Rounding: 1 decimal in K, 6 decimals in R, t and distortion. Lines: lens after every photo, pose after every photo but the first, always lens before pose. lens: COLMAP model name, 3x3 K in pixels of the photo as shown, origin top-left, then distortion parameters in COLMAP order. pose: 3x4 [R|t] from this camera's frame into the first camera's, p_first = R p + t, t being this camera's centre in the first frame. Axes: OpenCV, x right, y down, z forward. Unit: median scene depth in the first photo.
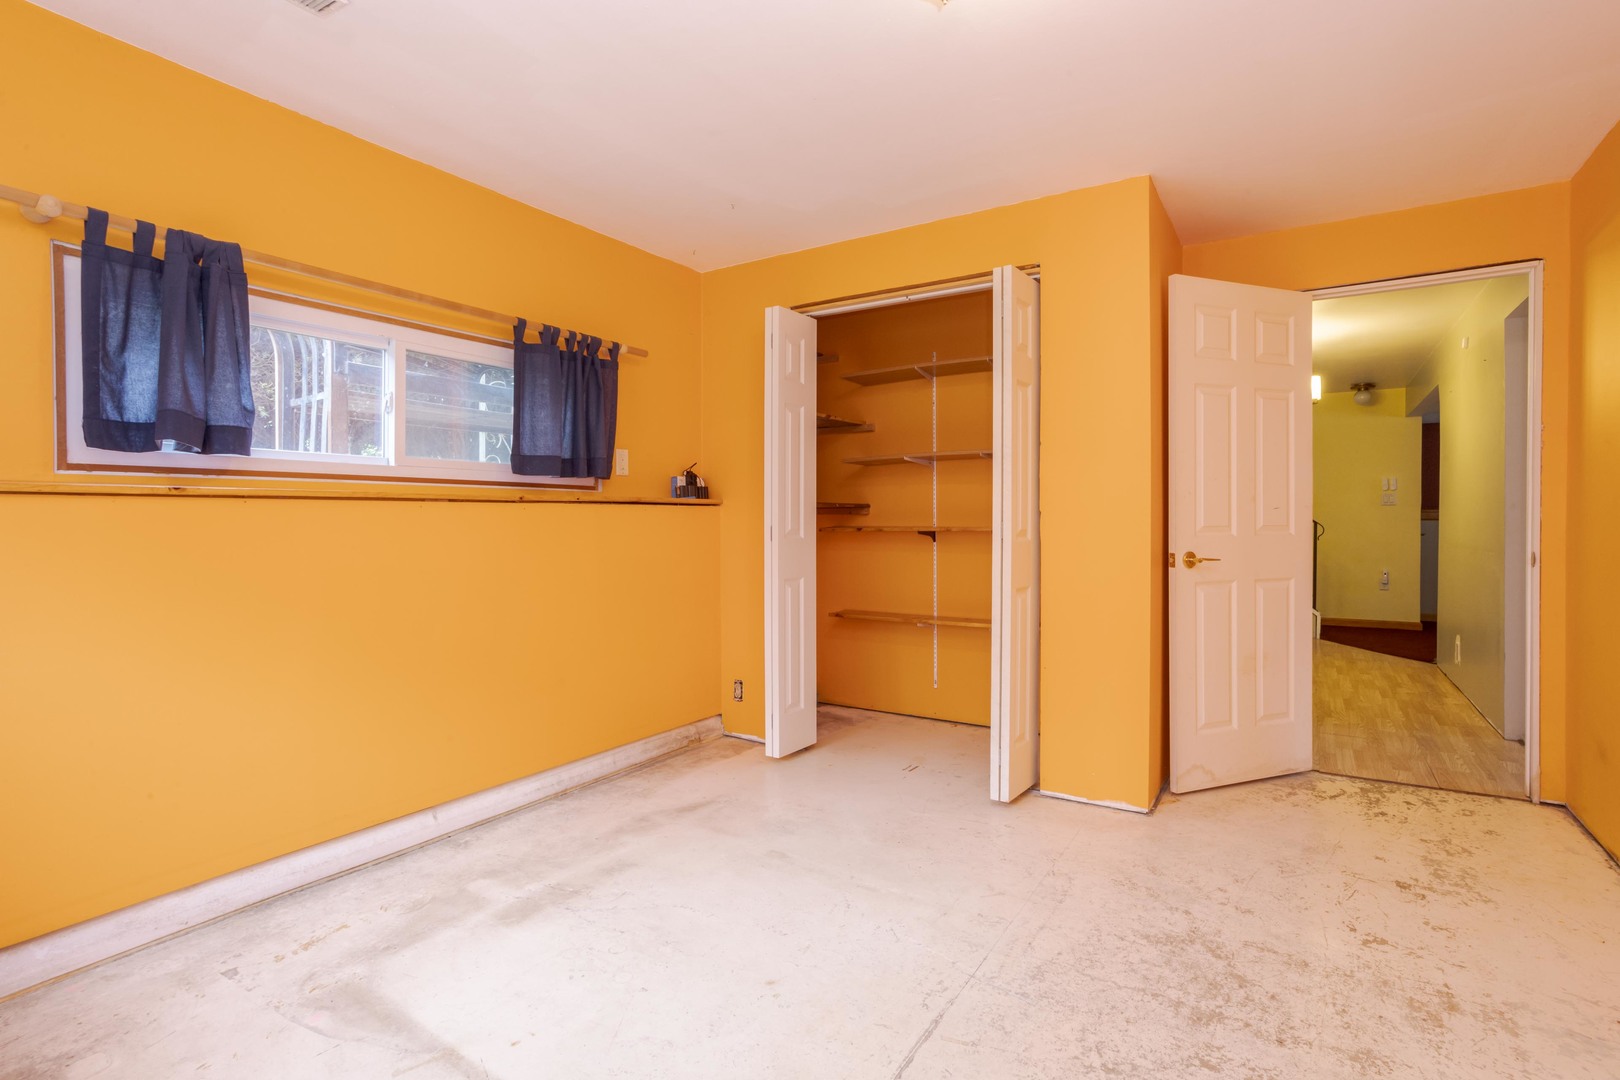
lens RADIAL K [[815.2, 0, 811.0], [0, 815.2, 514.7], [0, 0, 1]] dist [0.042110, 0.000357]
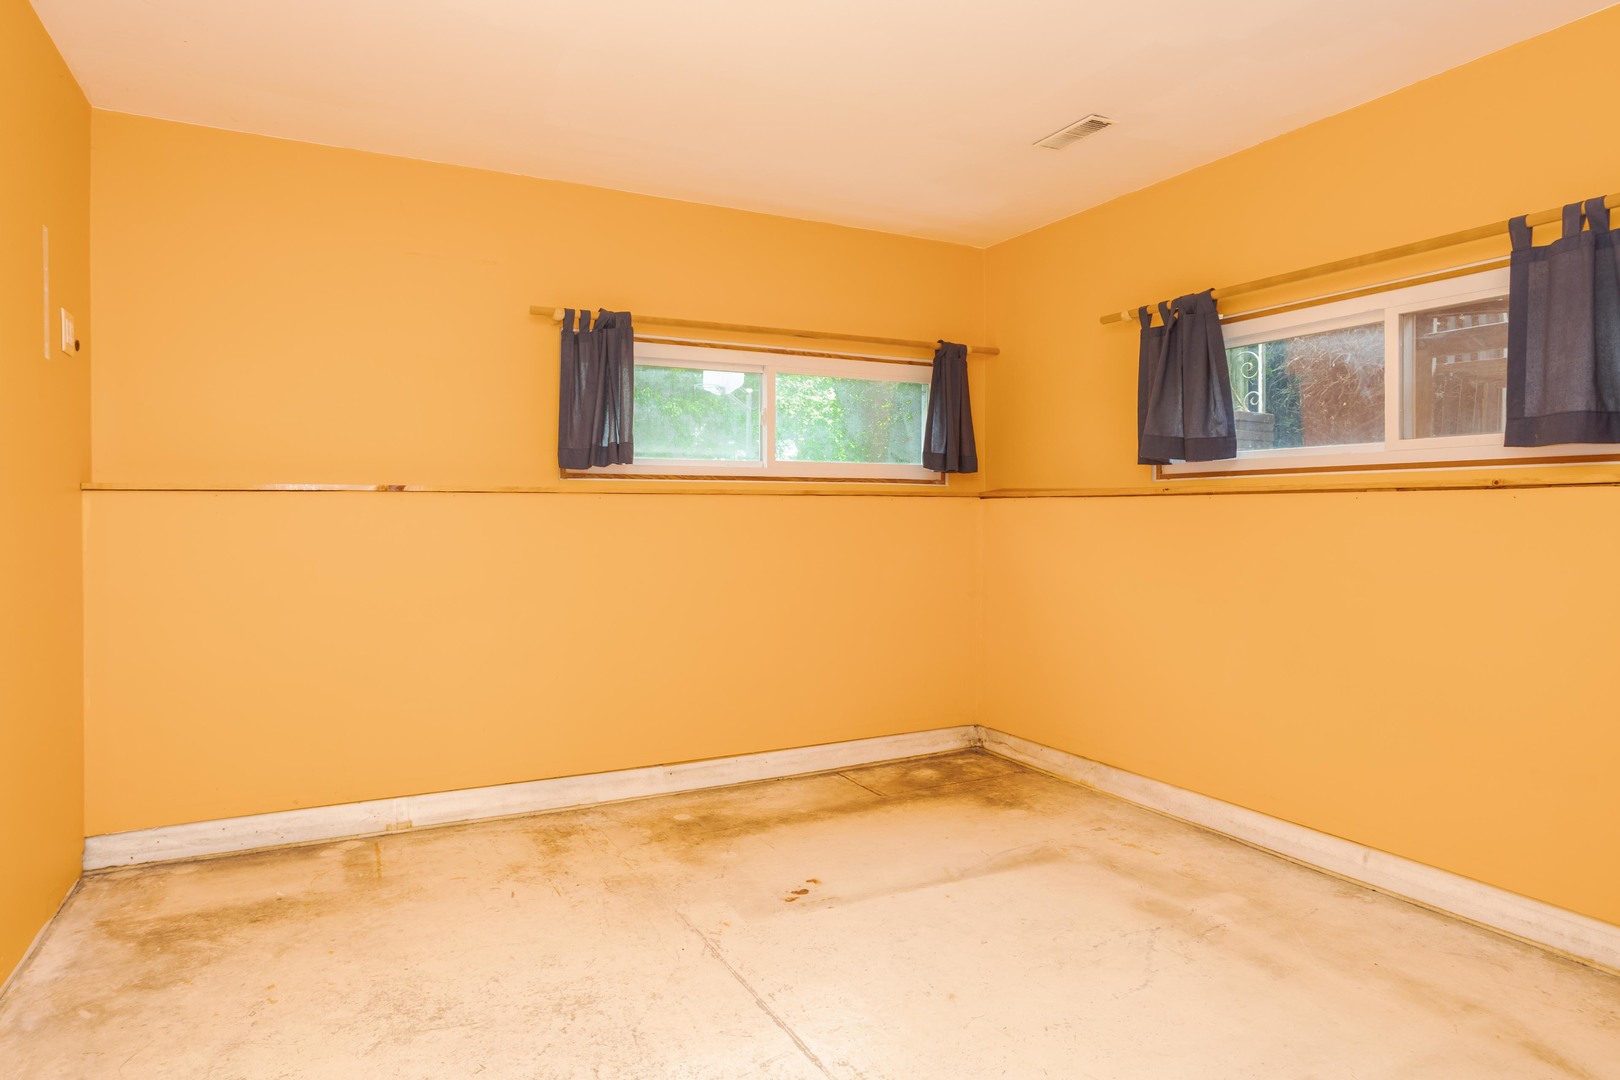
lens RADIAL K [[931.8, 0, 783.9], [0, 931.8, 492.9], [0, 0, 1]] dist [-0.063356, 0.041056]
pose [[-0.497897, -0.024269, -0.866897, 0.782824], [-0.007750, 0.999693, -0.023536, 0.015068], [0.867202, -0.005000, -0.497932, 1.100737]]
